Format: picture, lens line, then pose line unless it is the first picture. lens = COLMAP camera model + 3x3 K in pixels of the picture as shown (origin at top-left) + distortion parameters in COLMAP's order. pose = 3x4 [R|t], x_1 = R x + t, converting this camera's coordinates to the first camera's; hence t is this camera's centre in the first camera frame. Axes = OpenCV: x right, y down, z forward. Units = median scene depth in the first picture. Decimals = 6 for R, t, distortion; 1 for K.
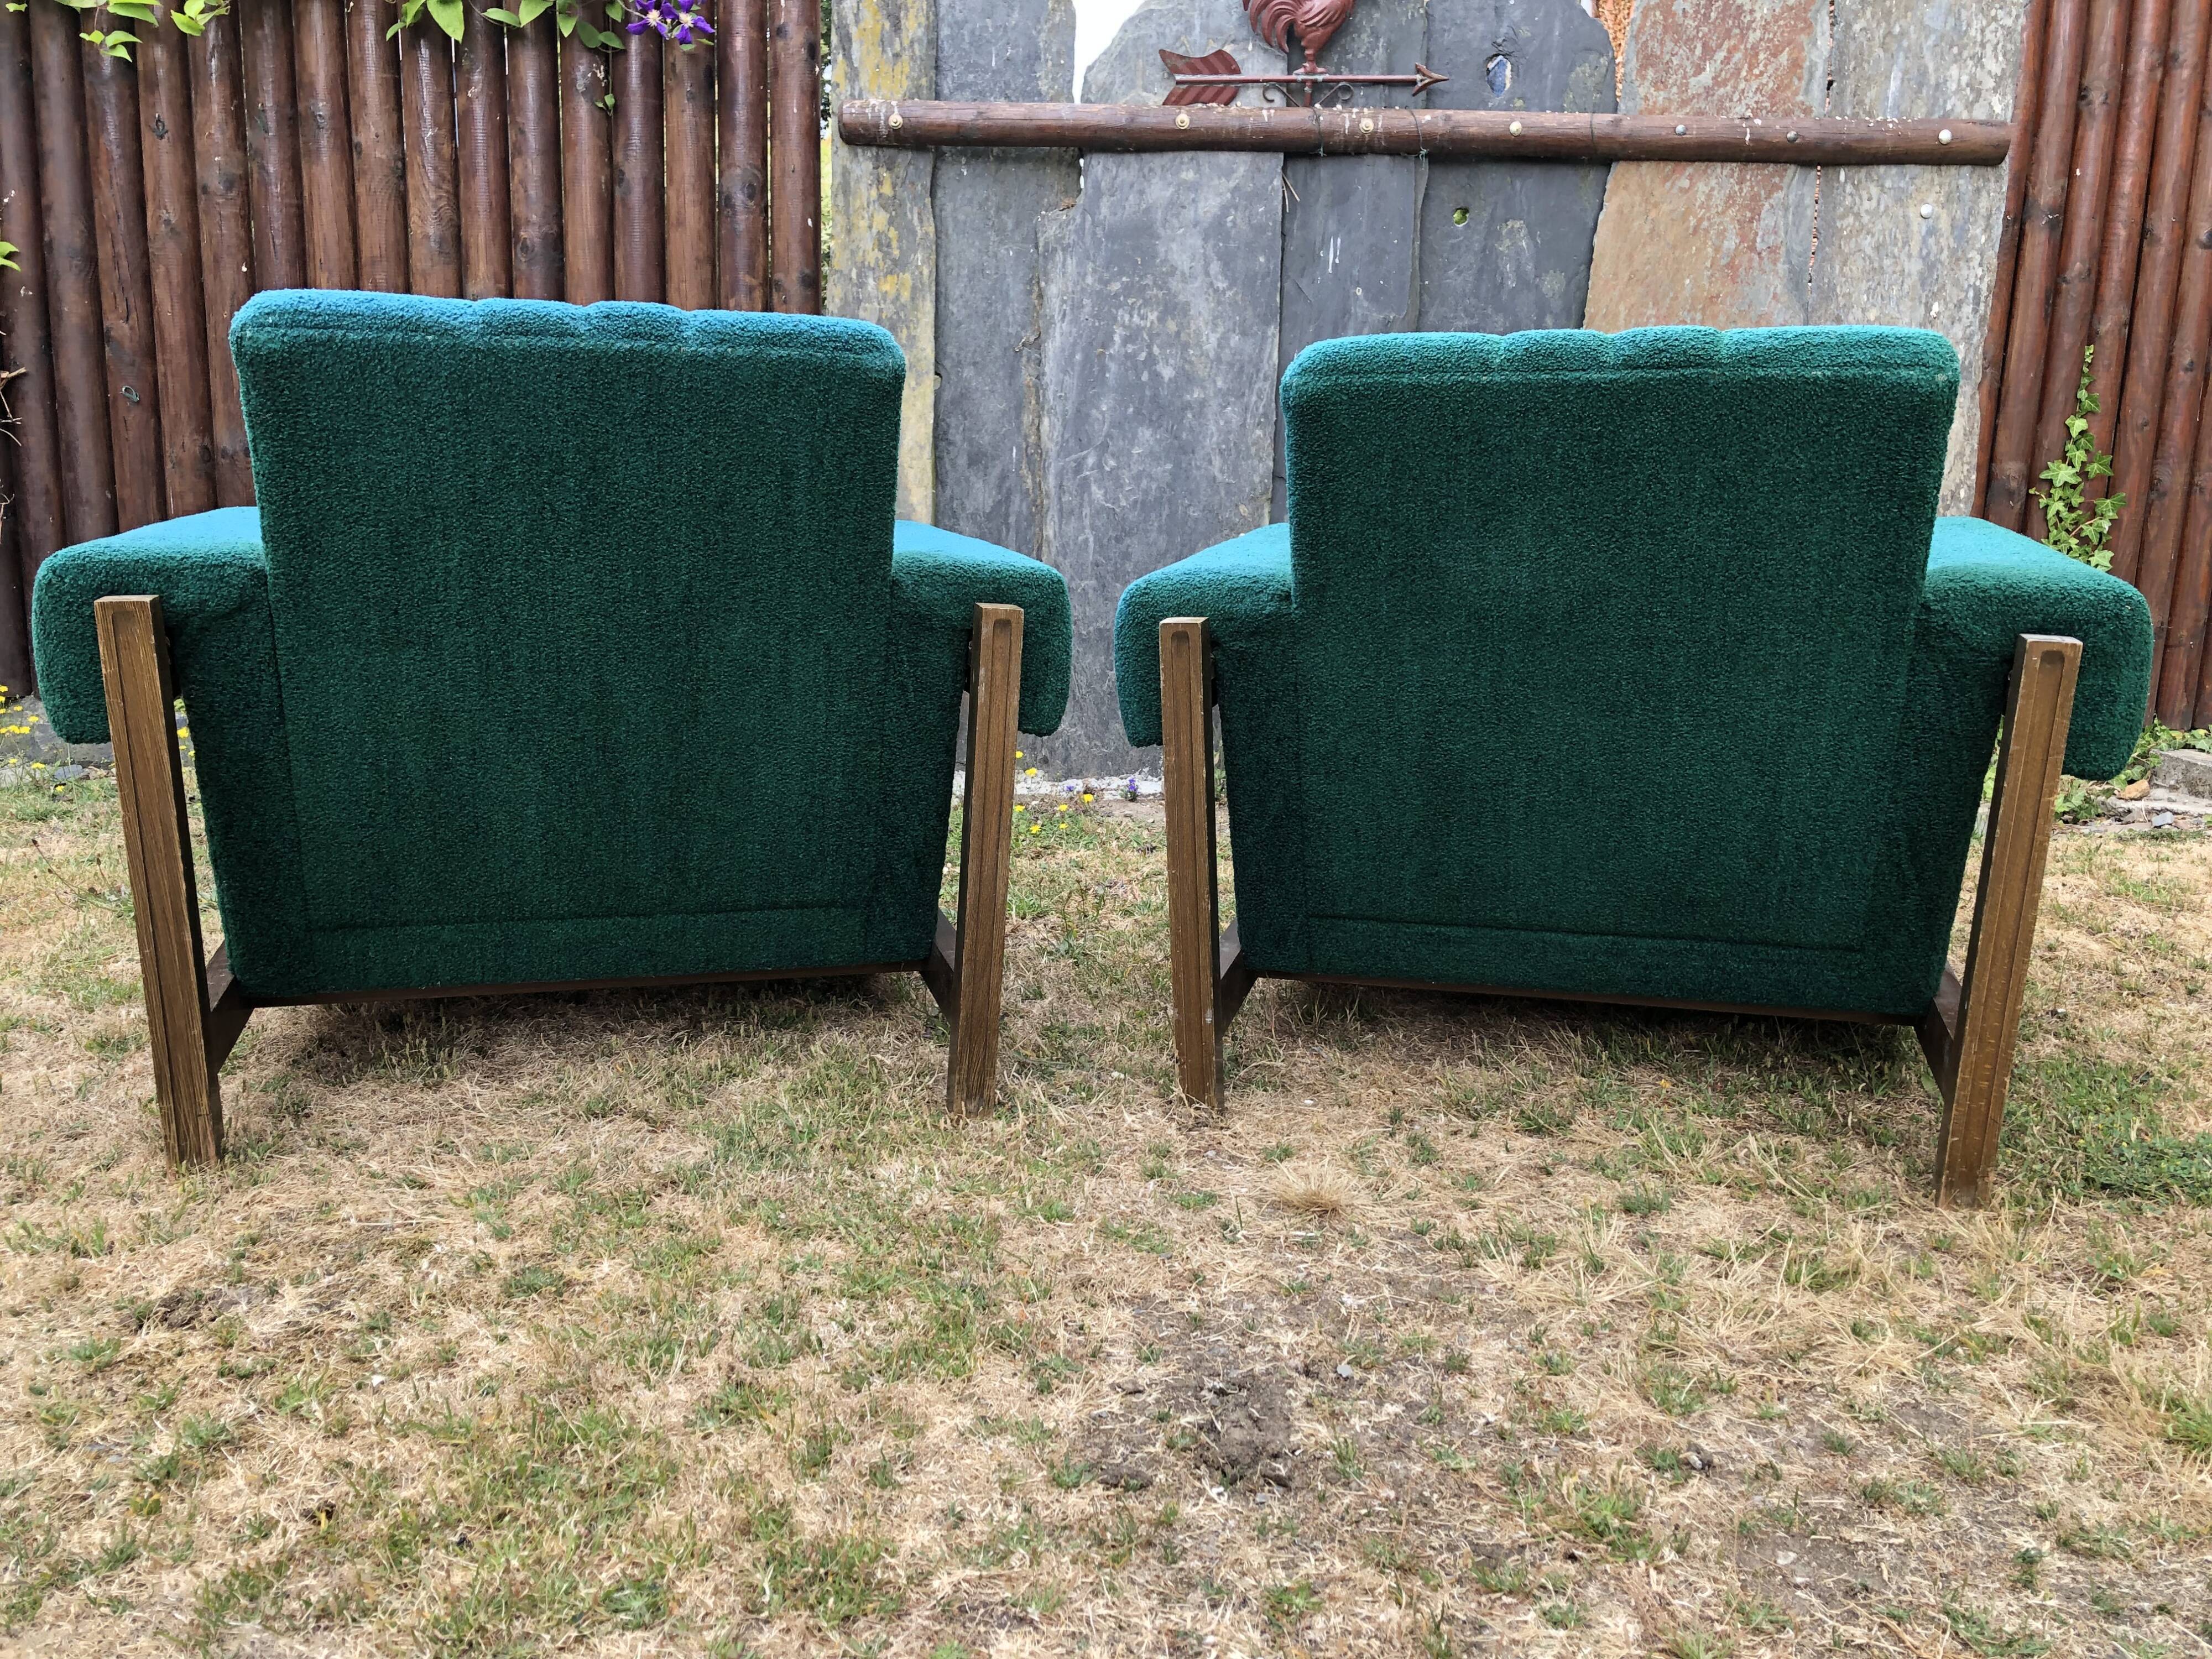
lens RADIAL K [[1810.9, 0, 1098.9], [0, 1810.9, 808.6], [0, 0, 1]] dist [0.014045, 0.003853]
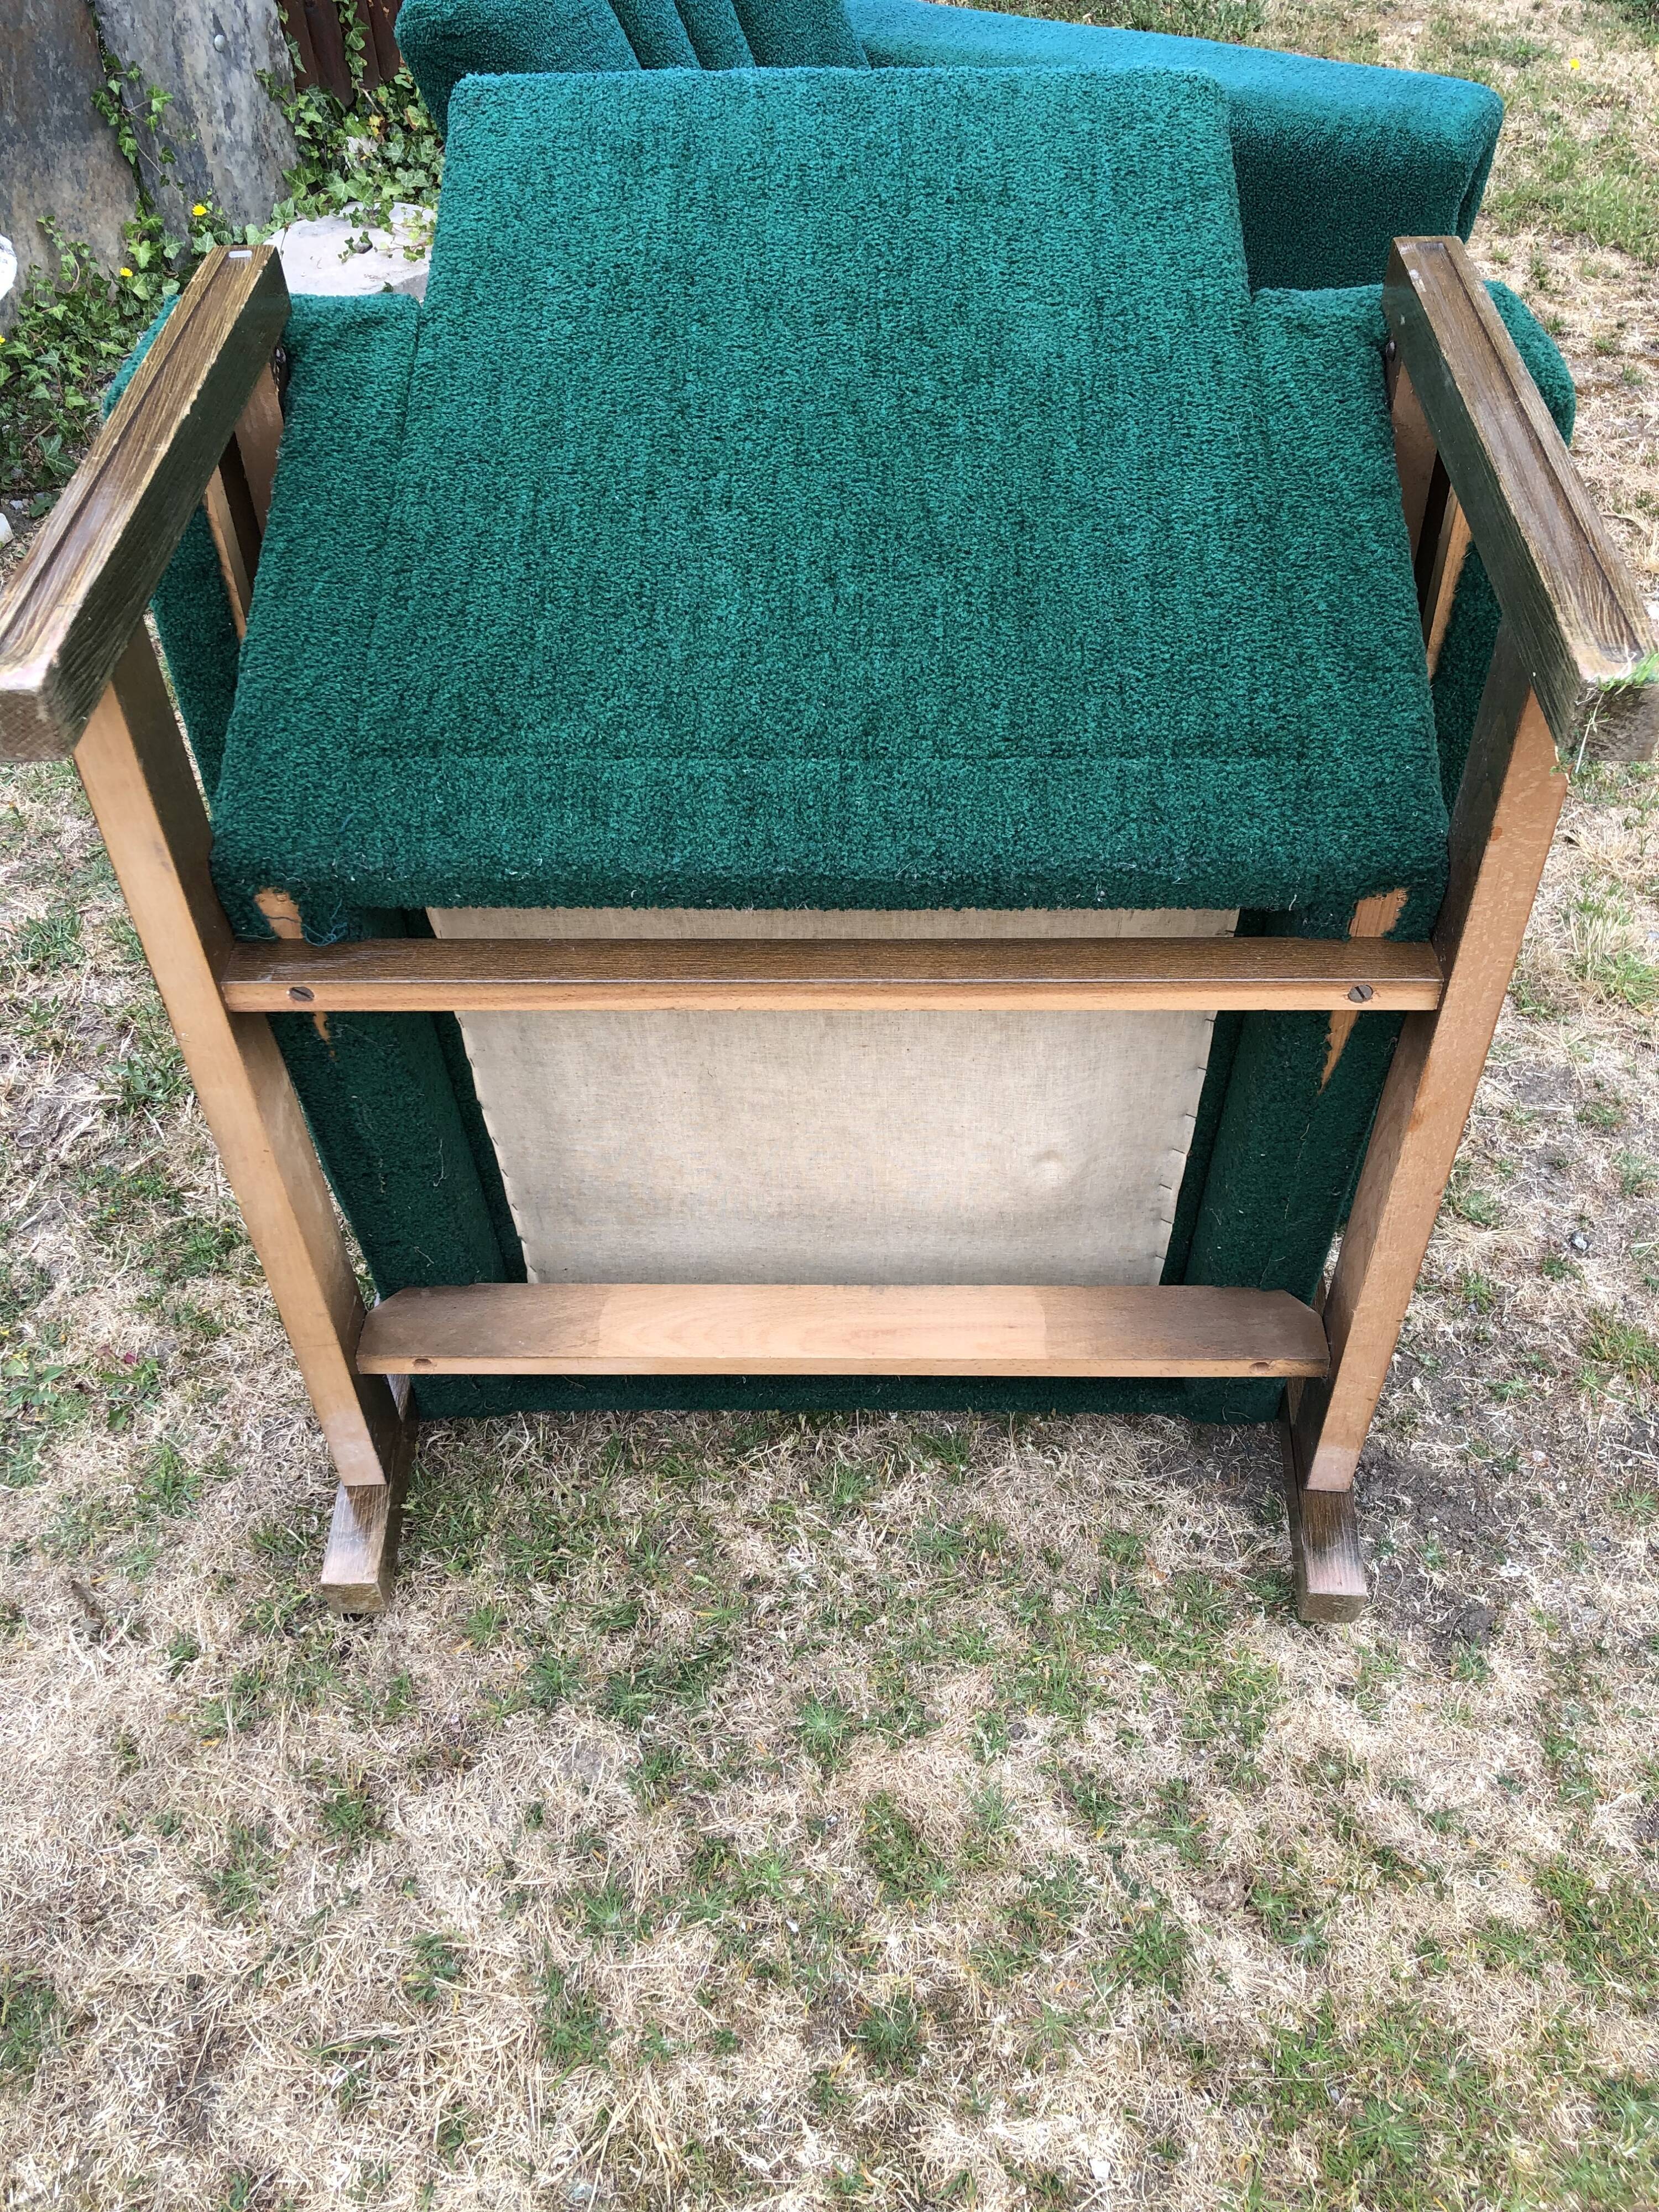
lens RADIAL K [[1810.9, 0, 842.6], [0, 1810.9, 1097.7], [0, 0, 1]] dist [0.014045, 0.003853]
pose [[0.494078, -0.642896, 0.585296, -0.210947], [0.194755, 0.737938, 0.646156, -0.227183], [-0.847324, -0.205262, 0.489806, 0.286603]]
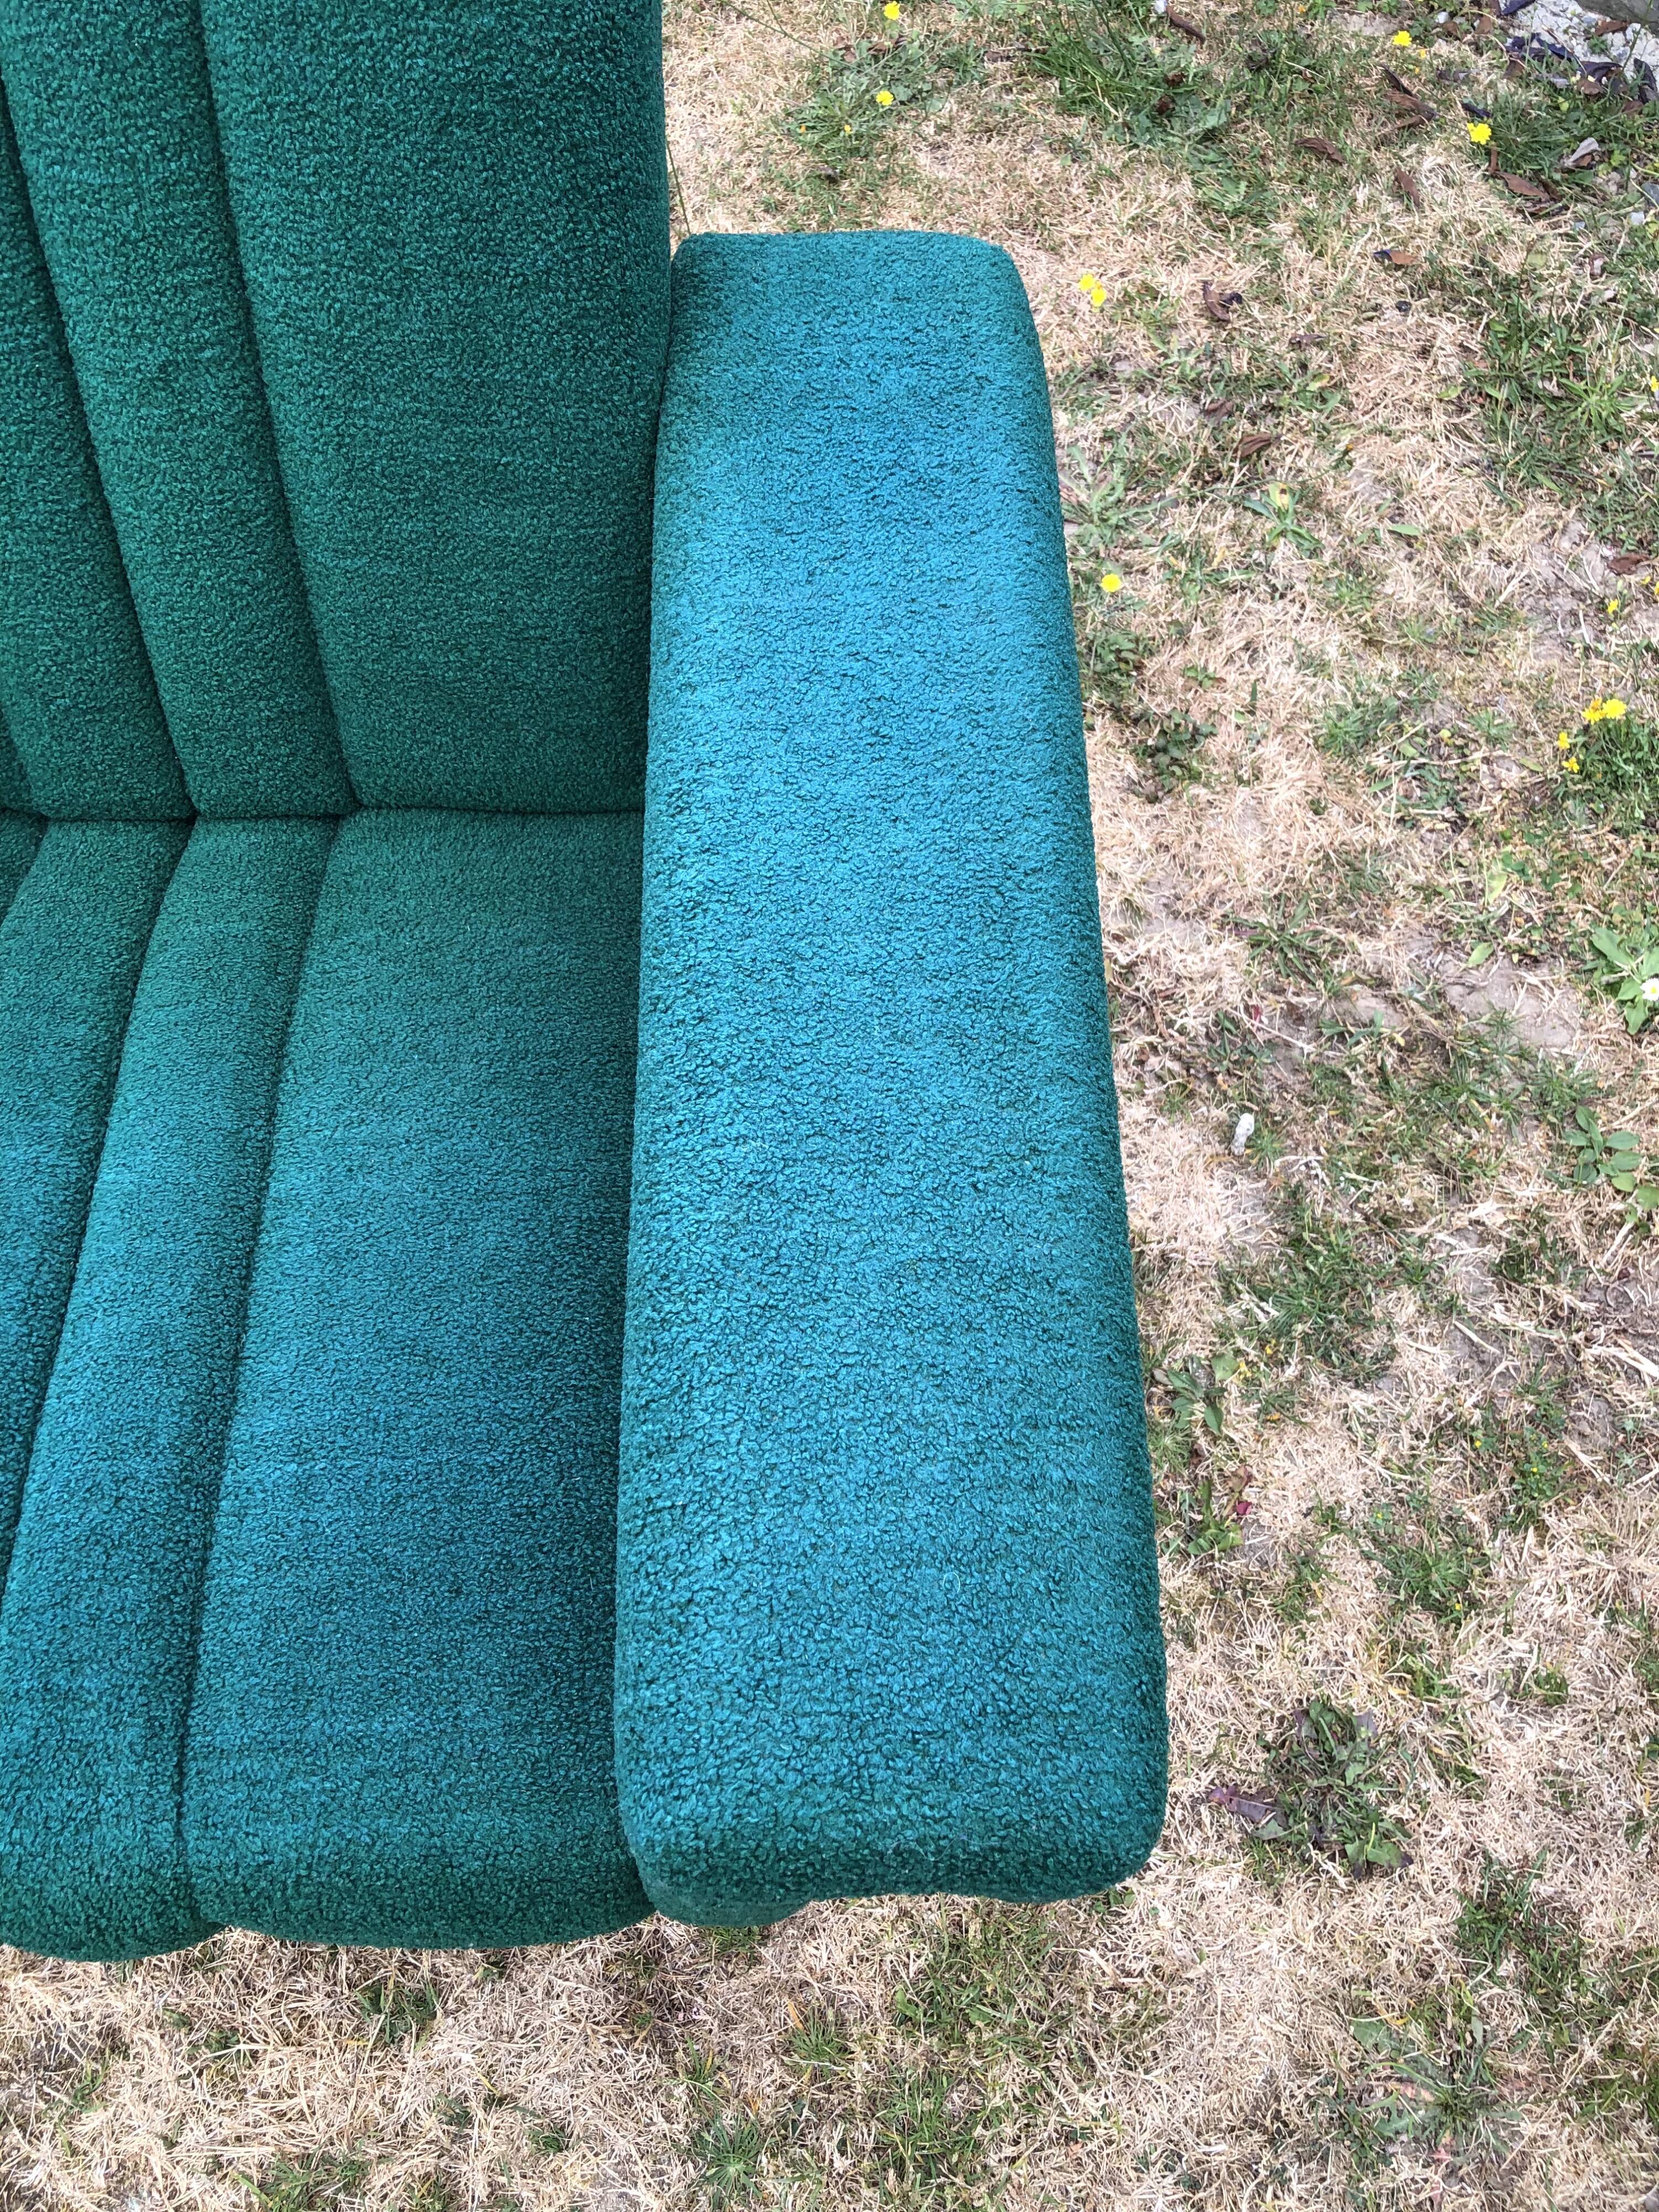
lens RADIAL K [[1810.9, 0, 831.5], [0, 1810.9, 1084.1], [0, 0, 1]] dist [0.014045, 0.003853]
pose [[0.822550, 0.502533, -0.266217, -0.094850], [-0.106208, 0.595633, 0.796205, -0.239962], [0.558687, -0.626644, 0.543311, 0.453364]]
